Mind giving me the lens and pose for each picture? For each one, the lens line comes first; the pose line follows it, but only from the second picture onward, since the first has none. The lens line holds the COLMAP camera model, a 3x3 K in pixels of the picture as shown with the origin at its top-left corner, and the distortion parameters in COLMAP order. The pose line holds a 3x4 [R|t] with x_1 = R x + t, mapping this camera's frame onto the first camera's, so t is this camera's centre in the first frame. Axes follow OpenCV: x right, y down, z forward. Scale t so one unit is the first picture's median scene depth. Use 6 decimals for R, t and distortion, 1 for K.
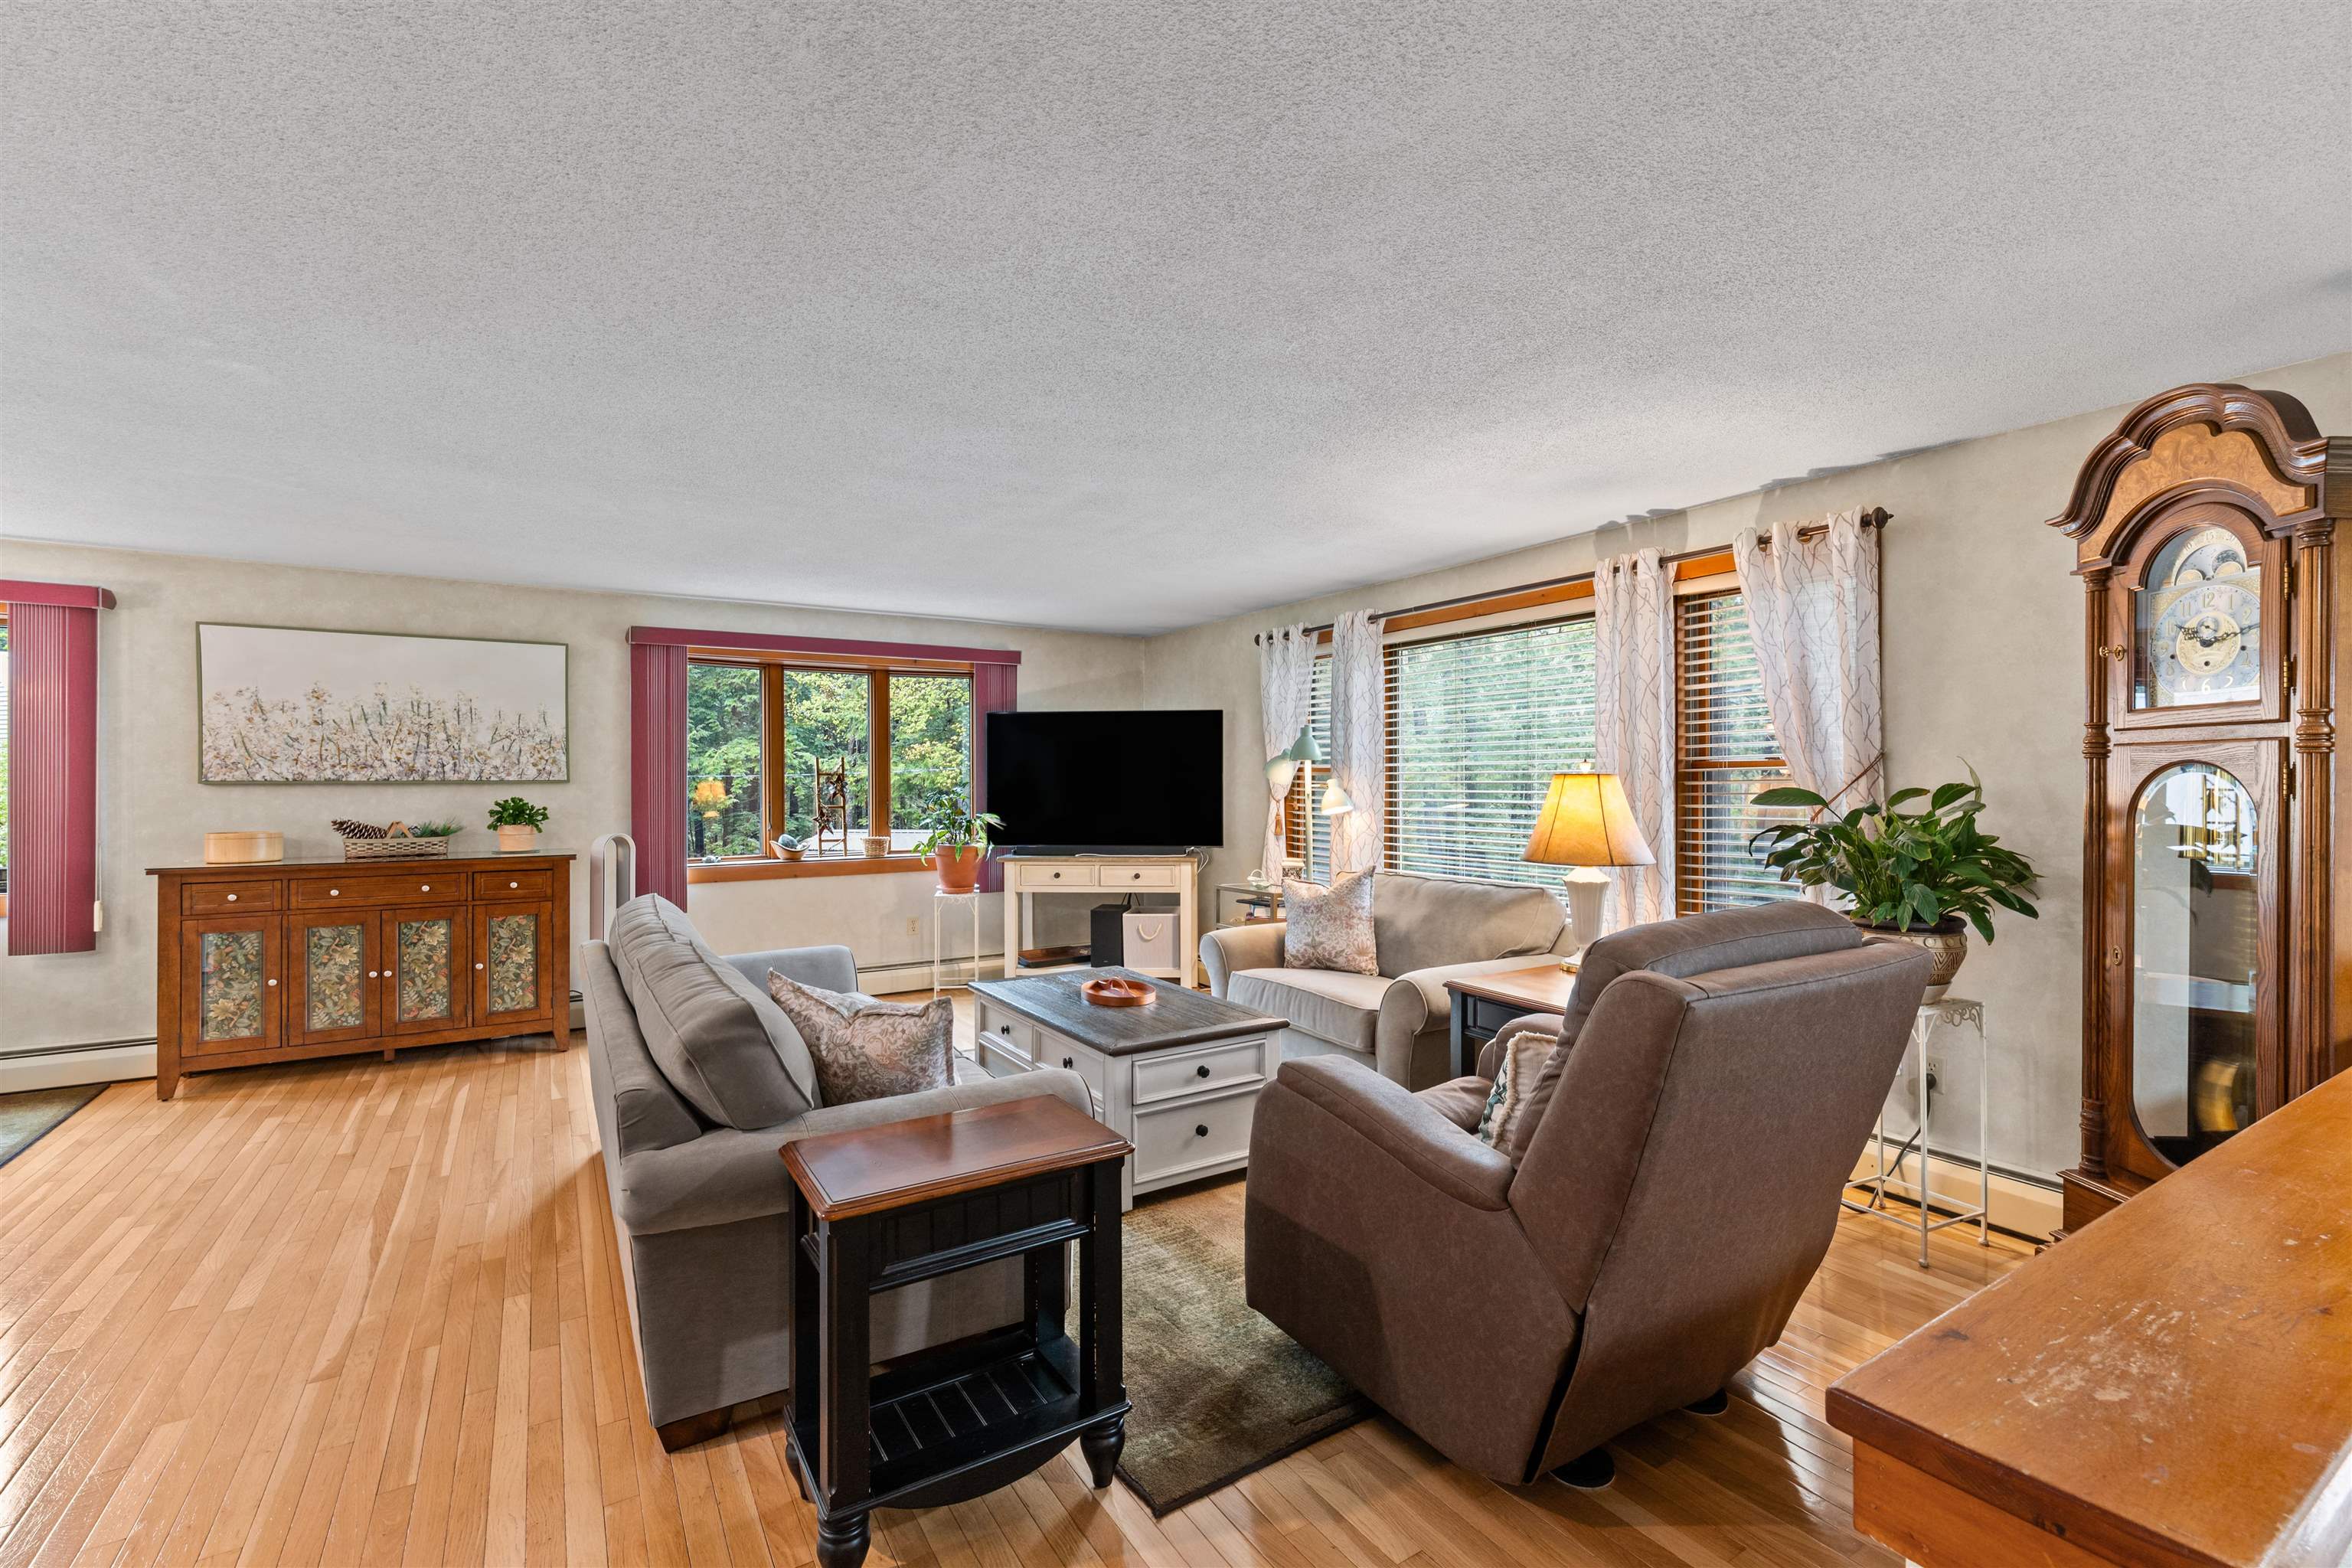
lens RADIAL K [[1018.1, 0, 1176.0], [0, 1018.1, 784.0], [0, 0, 1]] dist [0.001172, -0.012644]
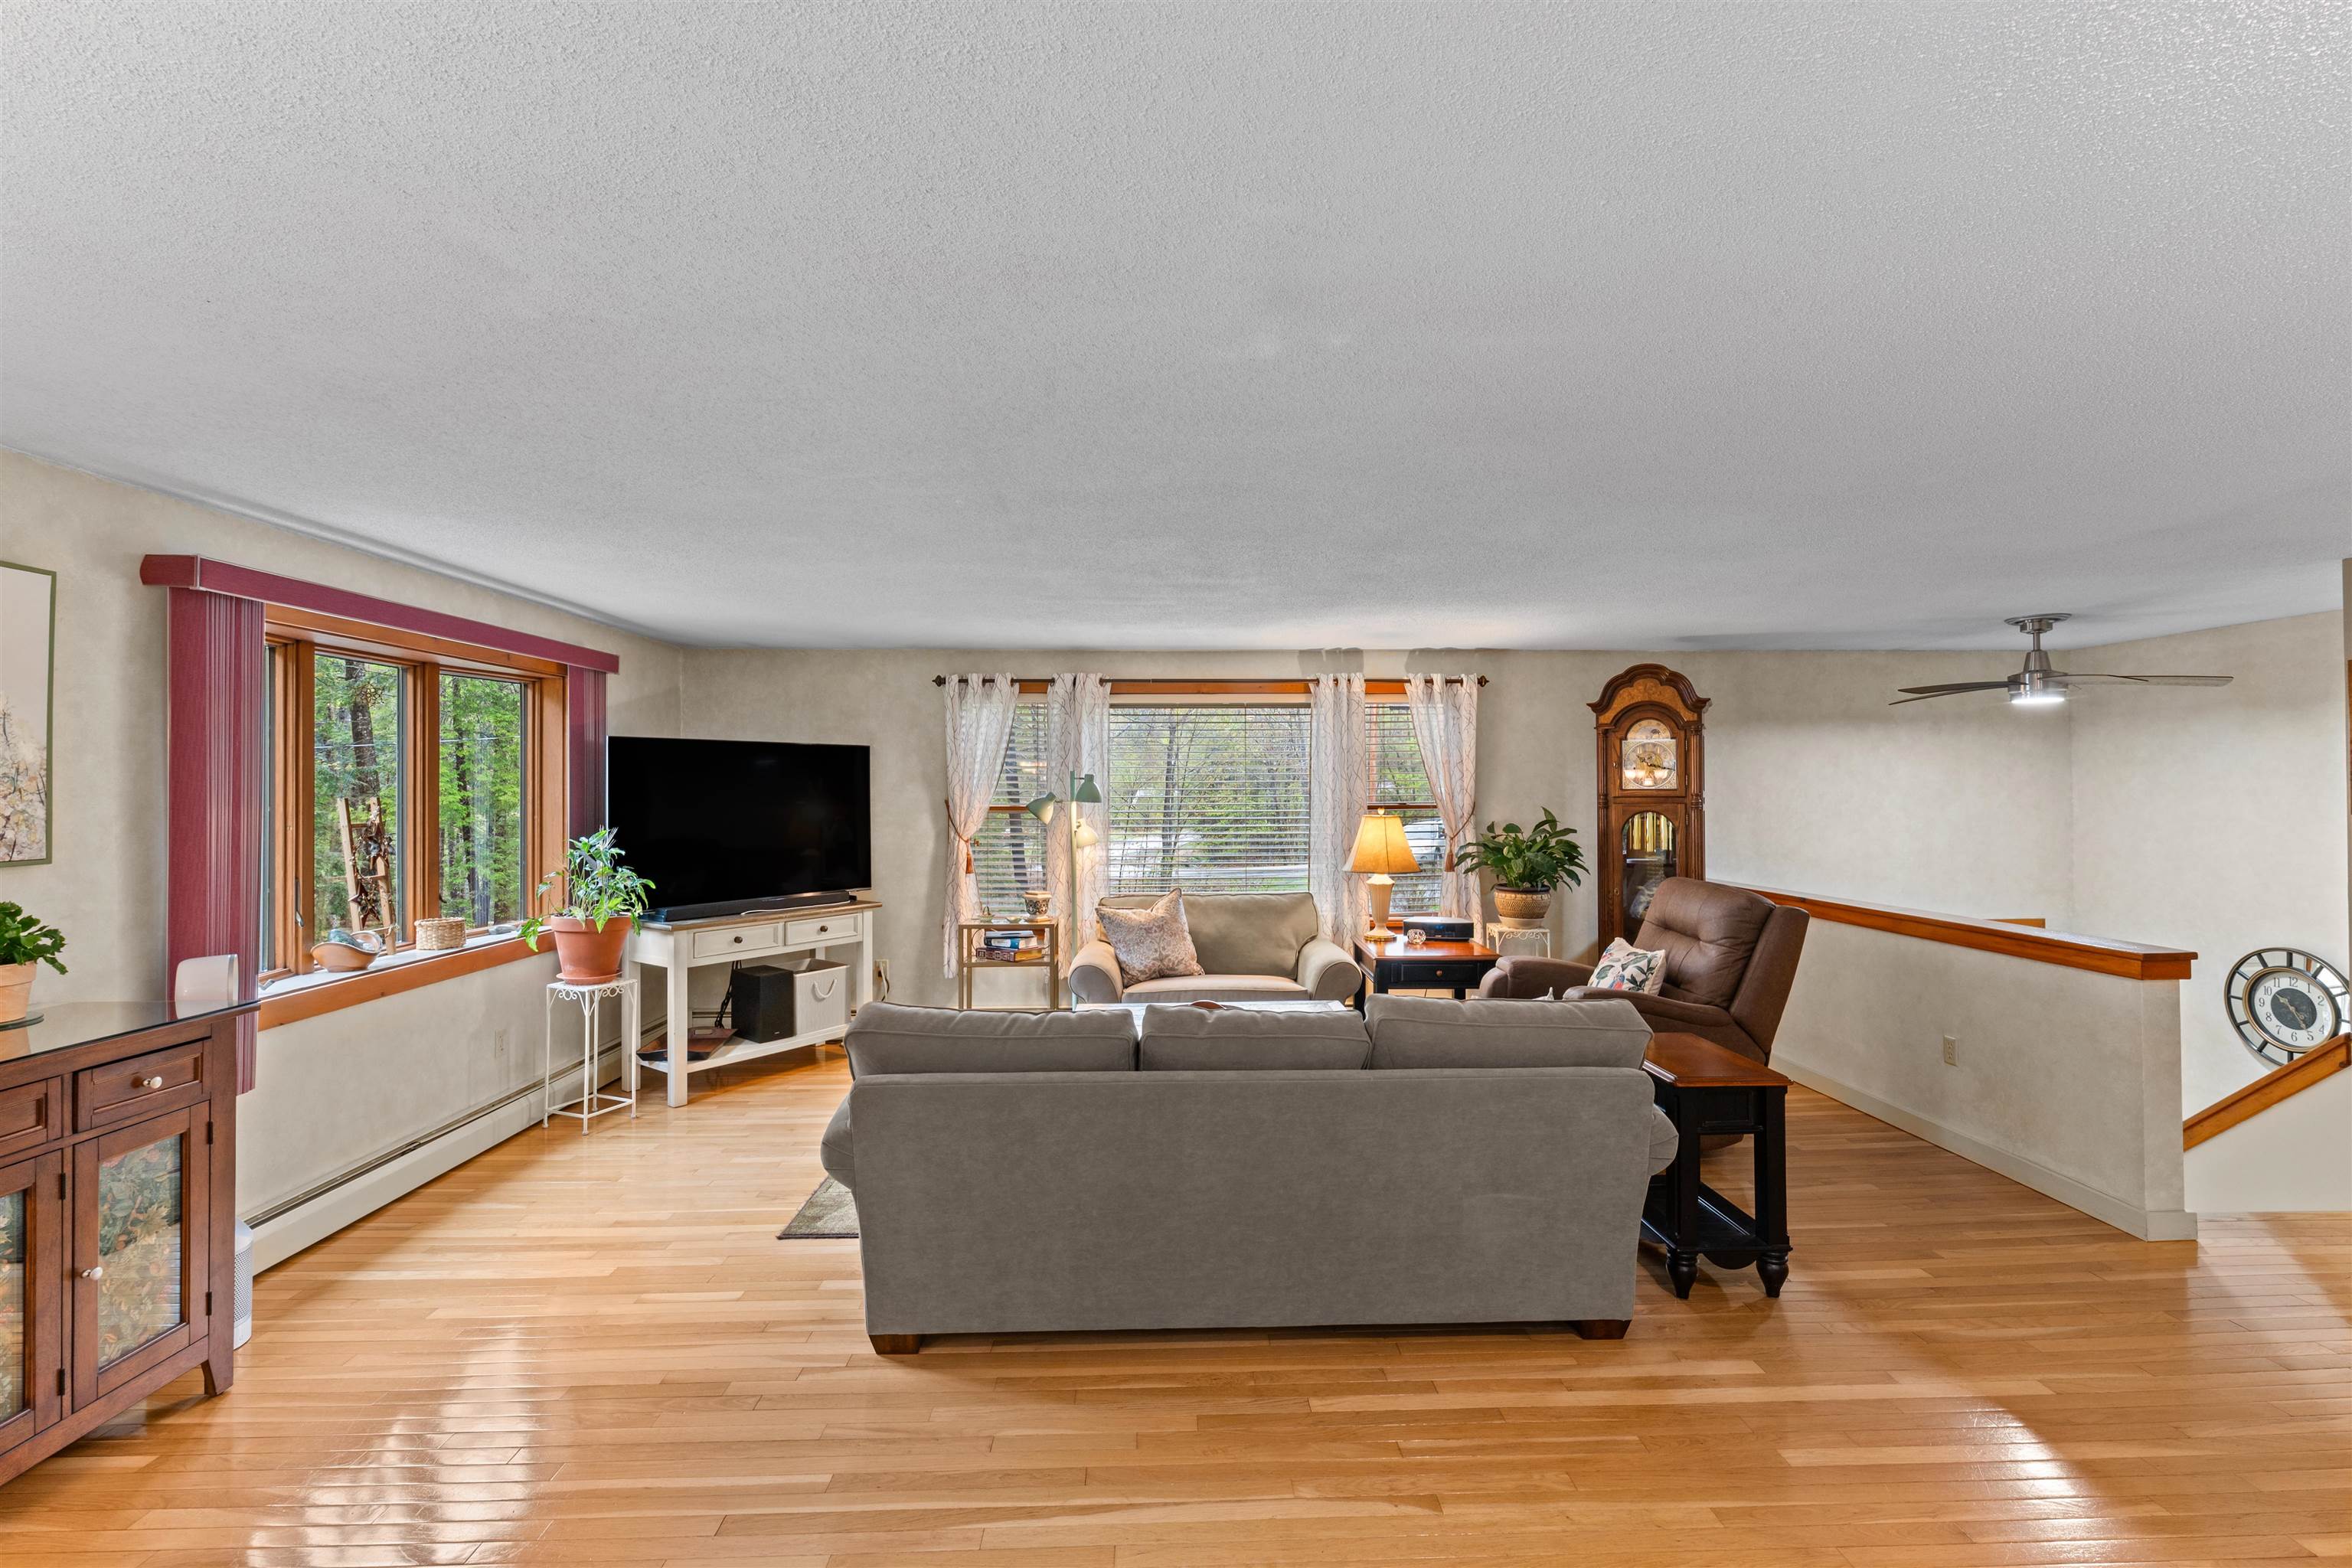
lens RADIAL K [[1042.9, 0, 1176.0], [0, 1042.9, 784.0], [0, 0, 1]] dist [0.001101, 0.000097]
pose [[0.501698, 0.002589, 0.865039, -0.740209], [0.006769, 0.999953, -0.006919, -0.031716], [-0.865016, 0.009326, 0.501657, 0.291635]]
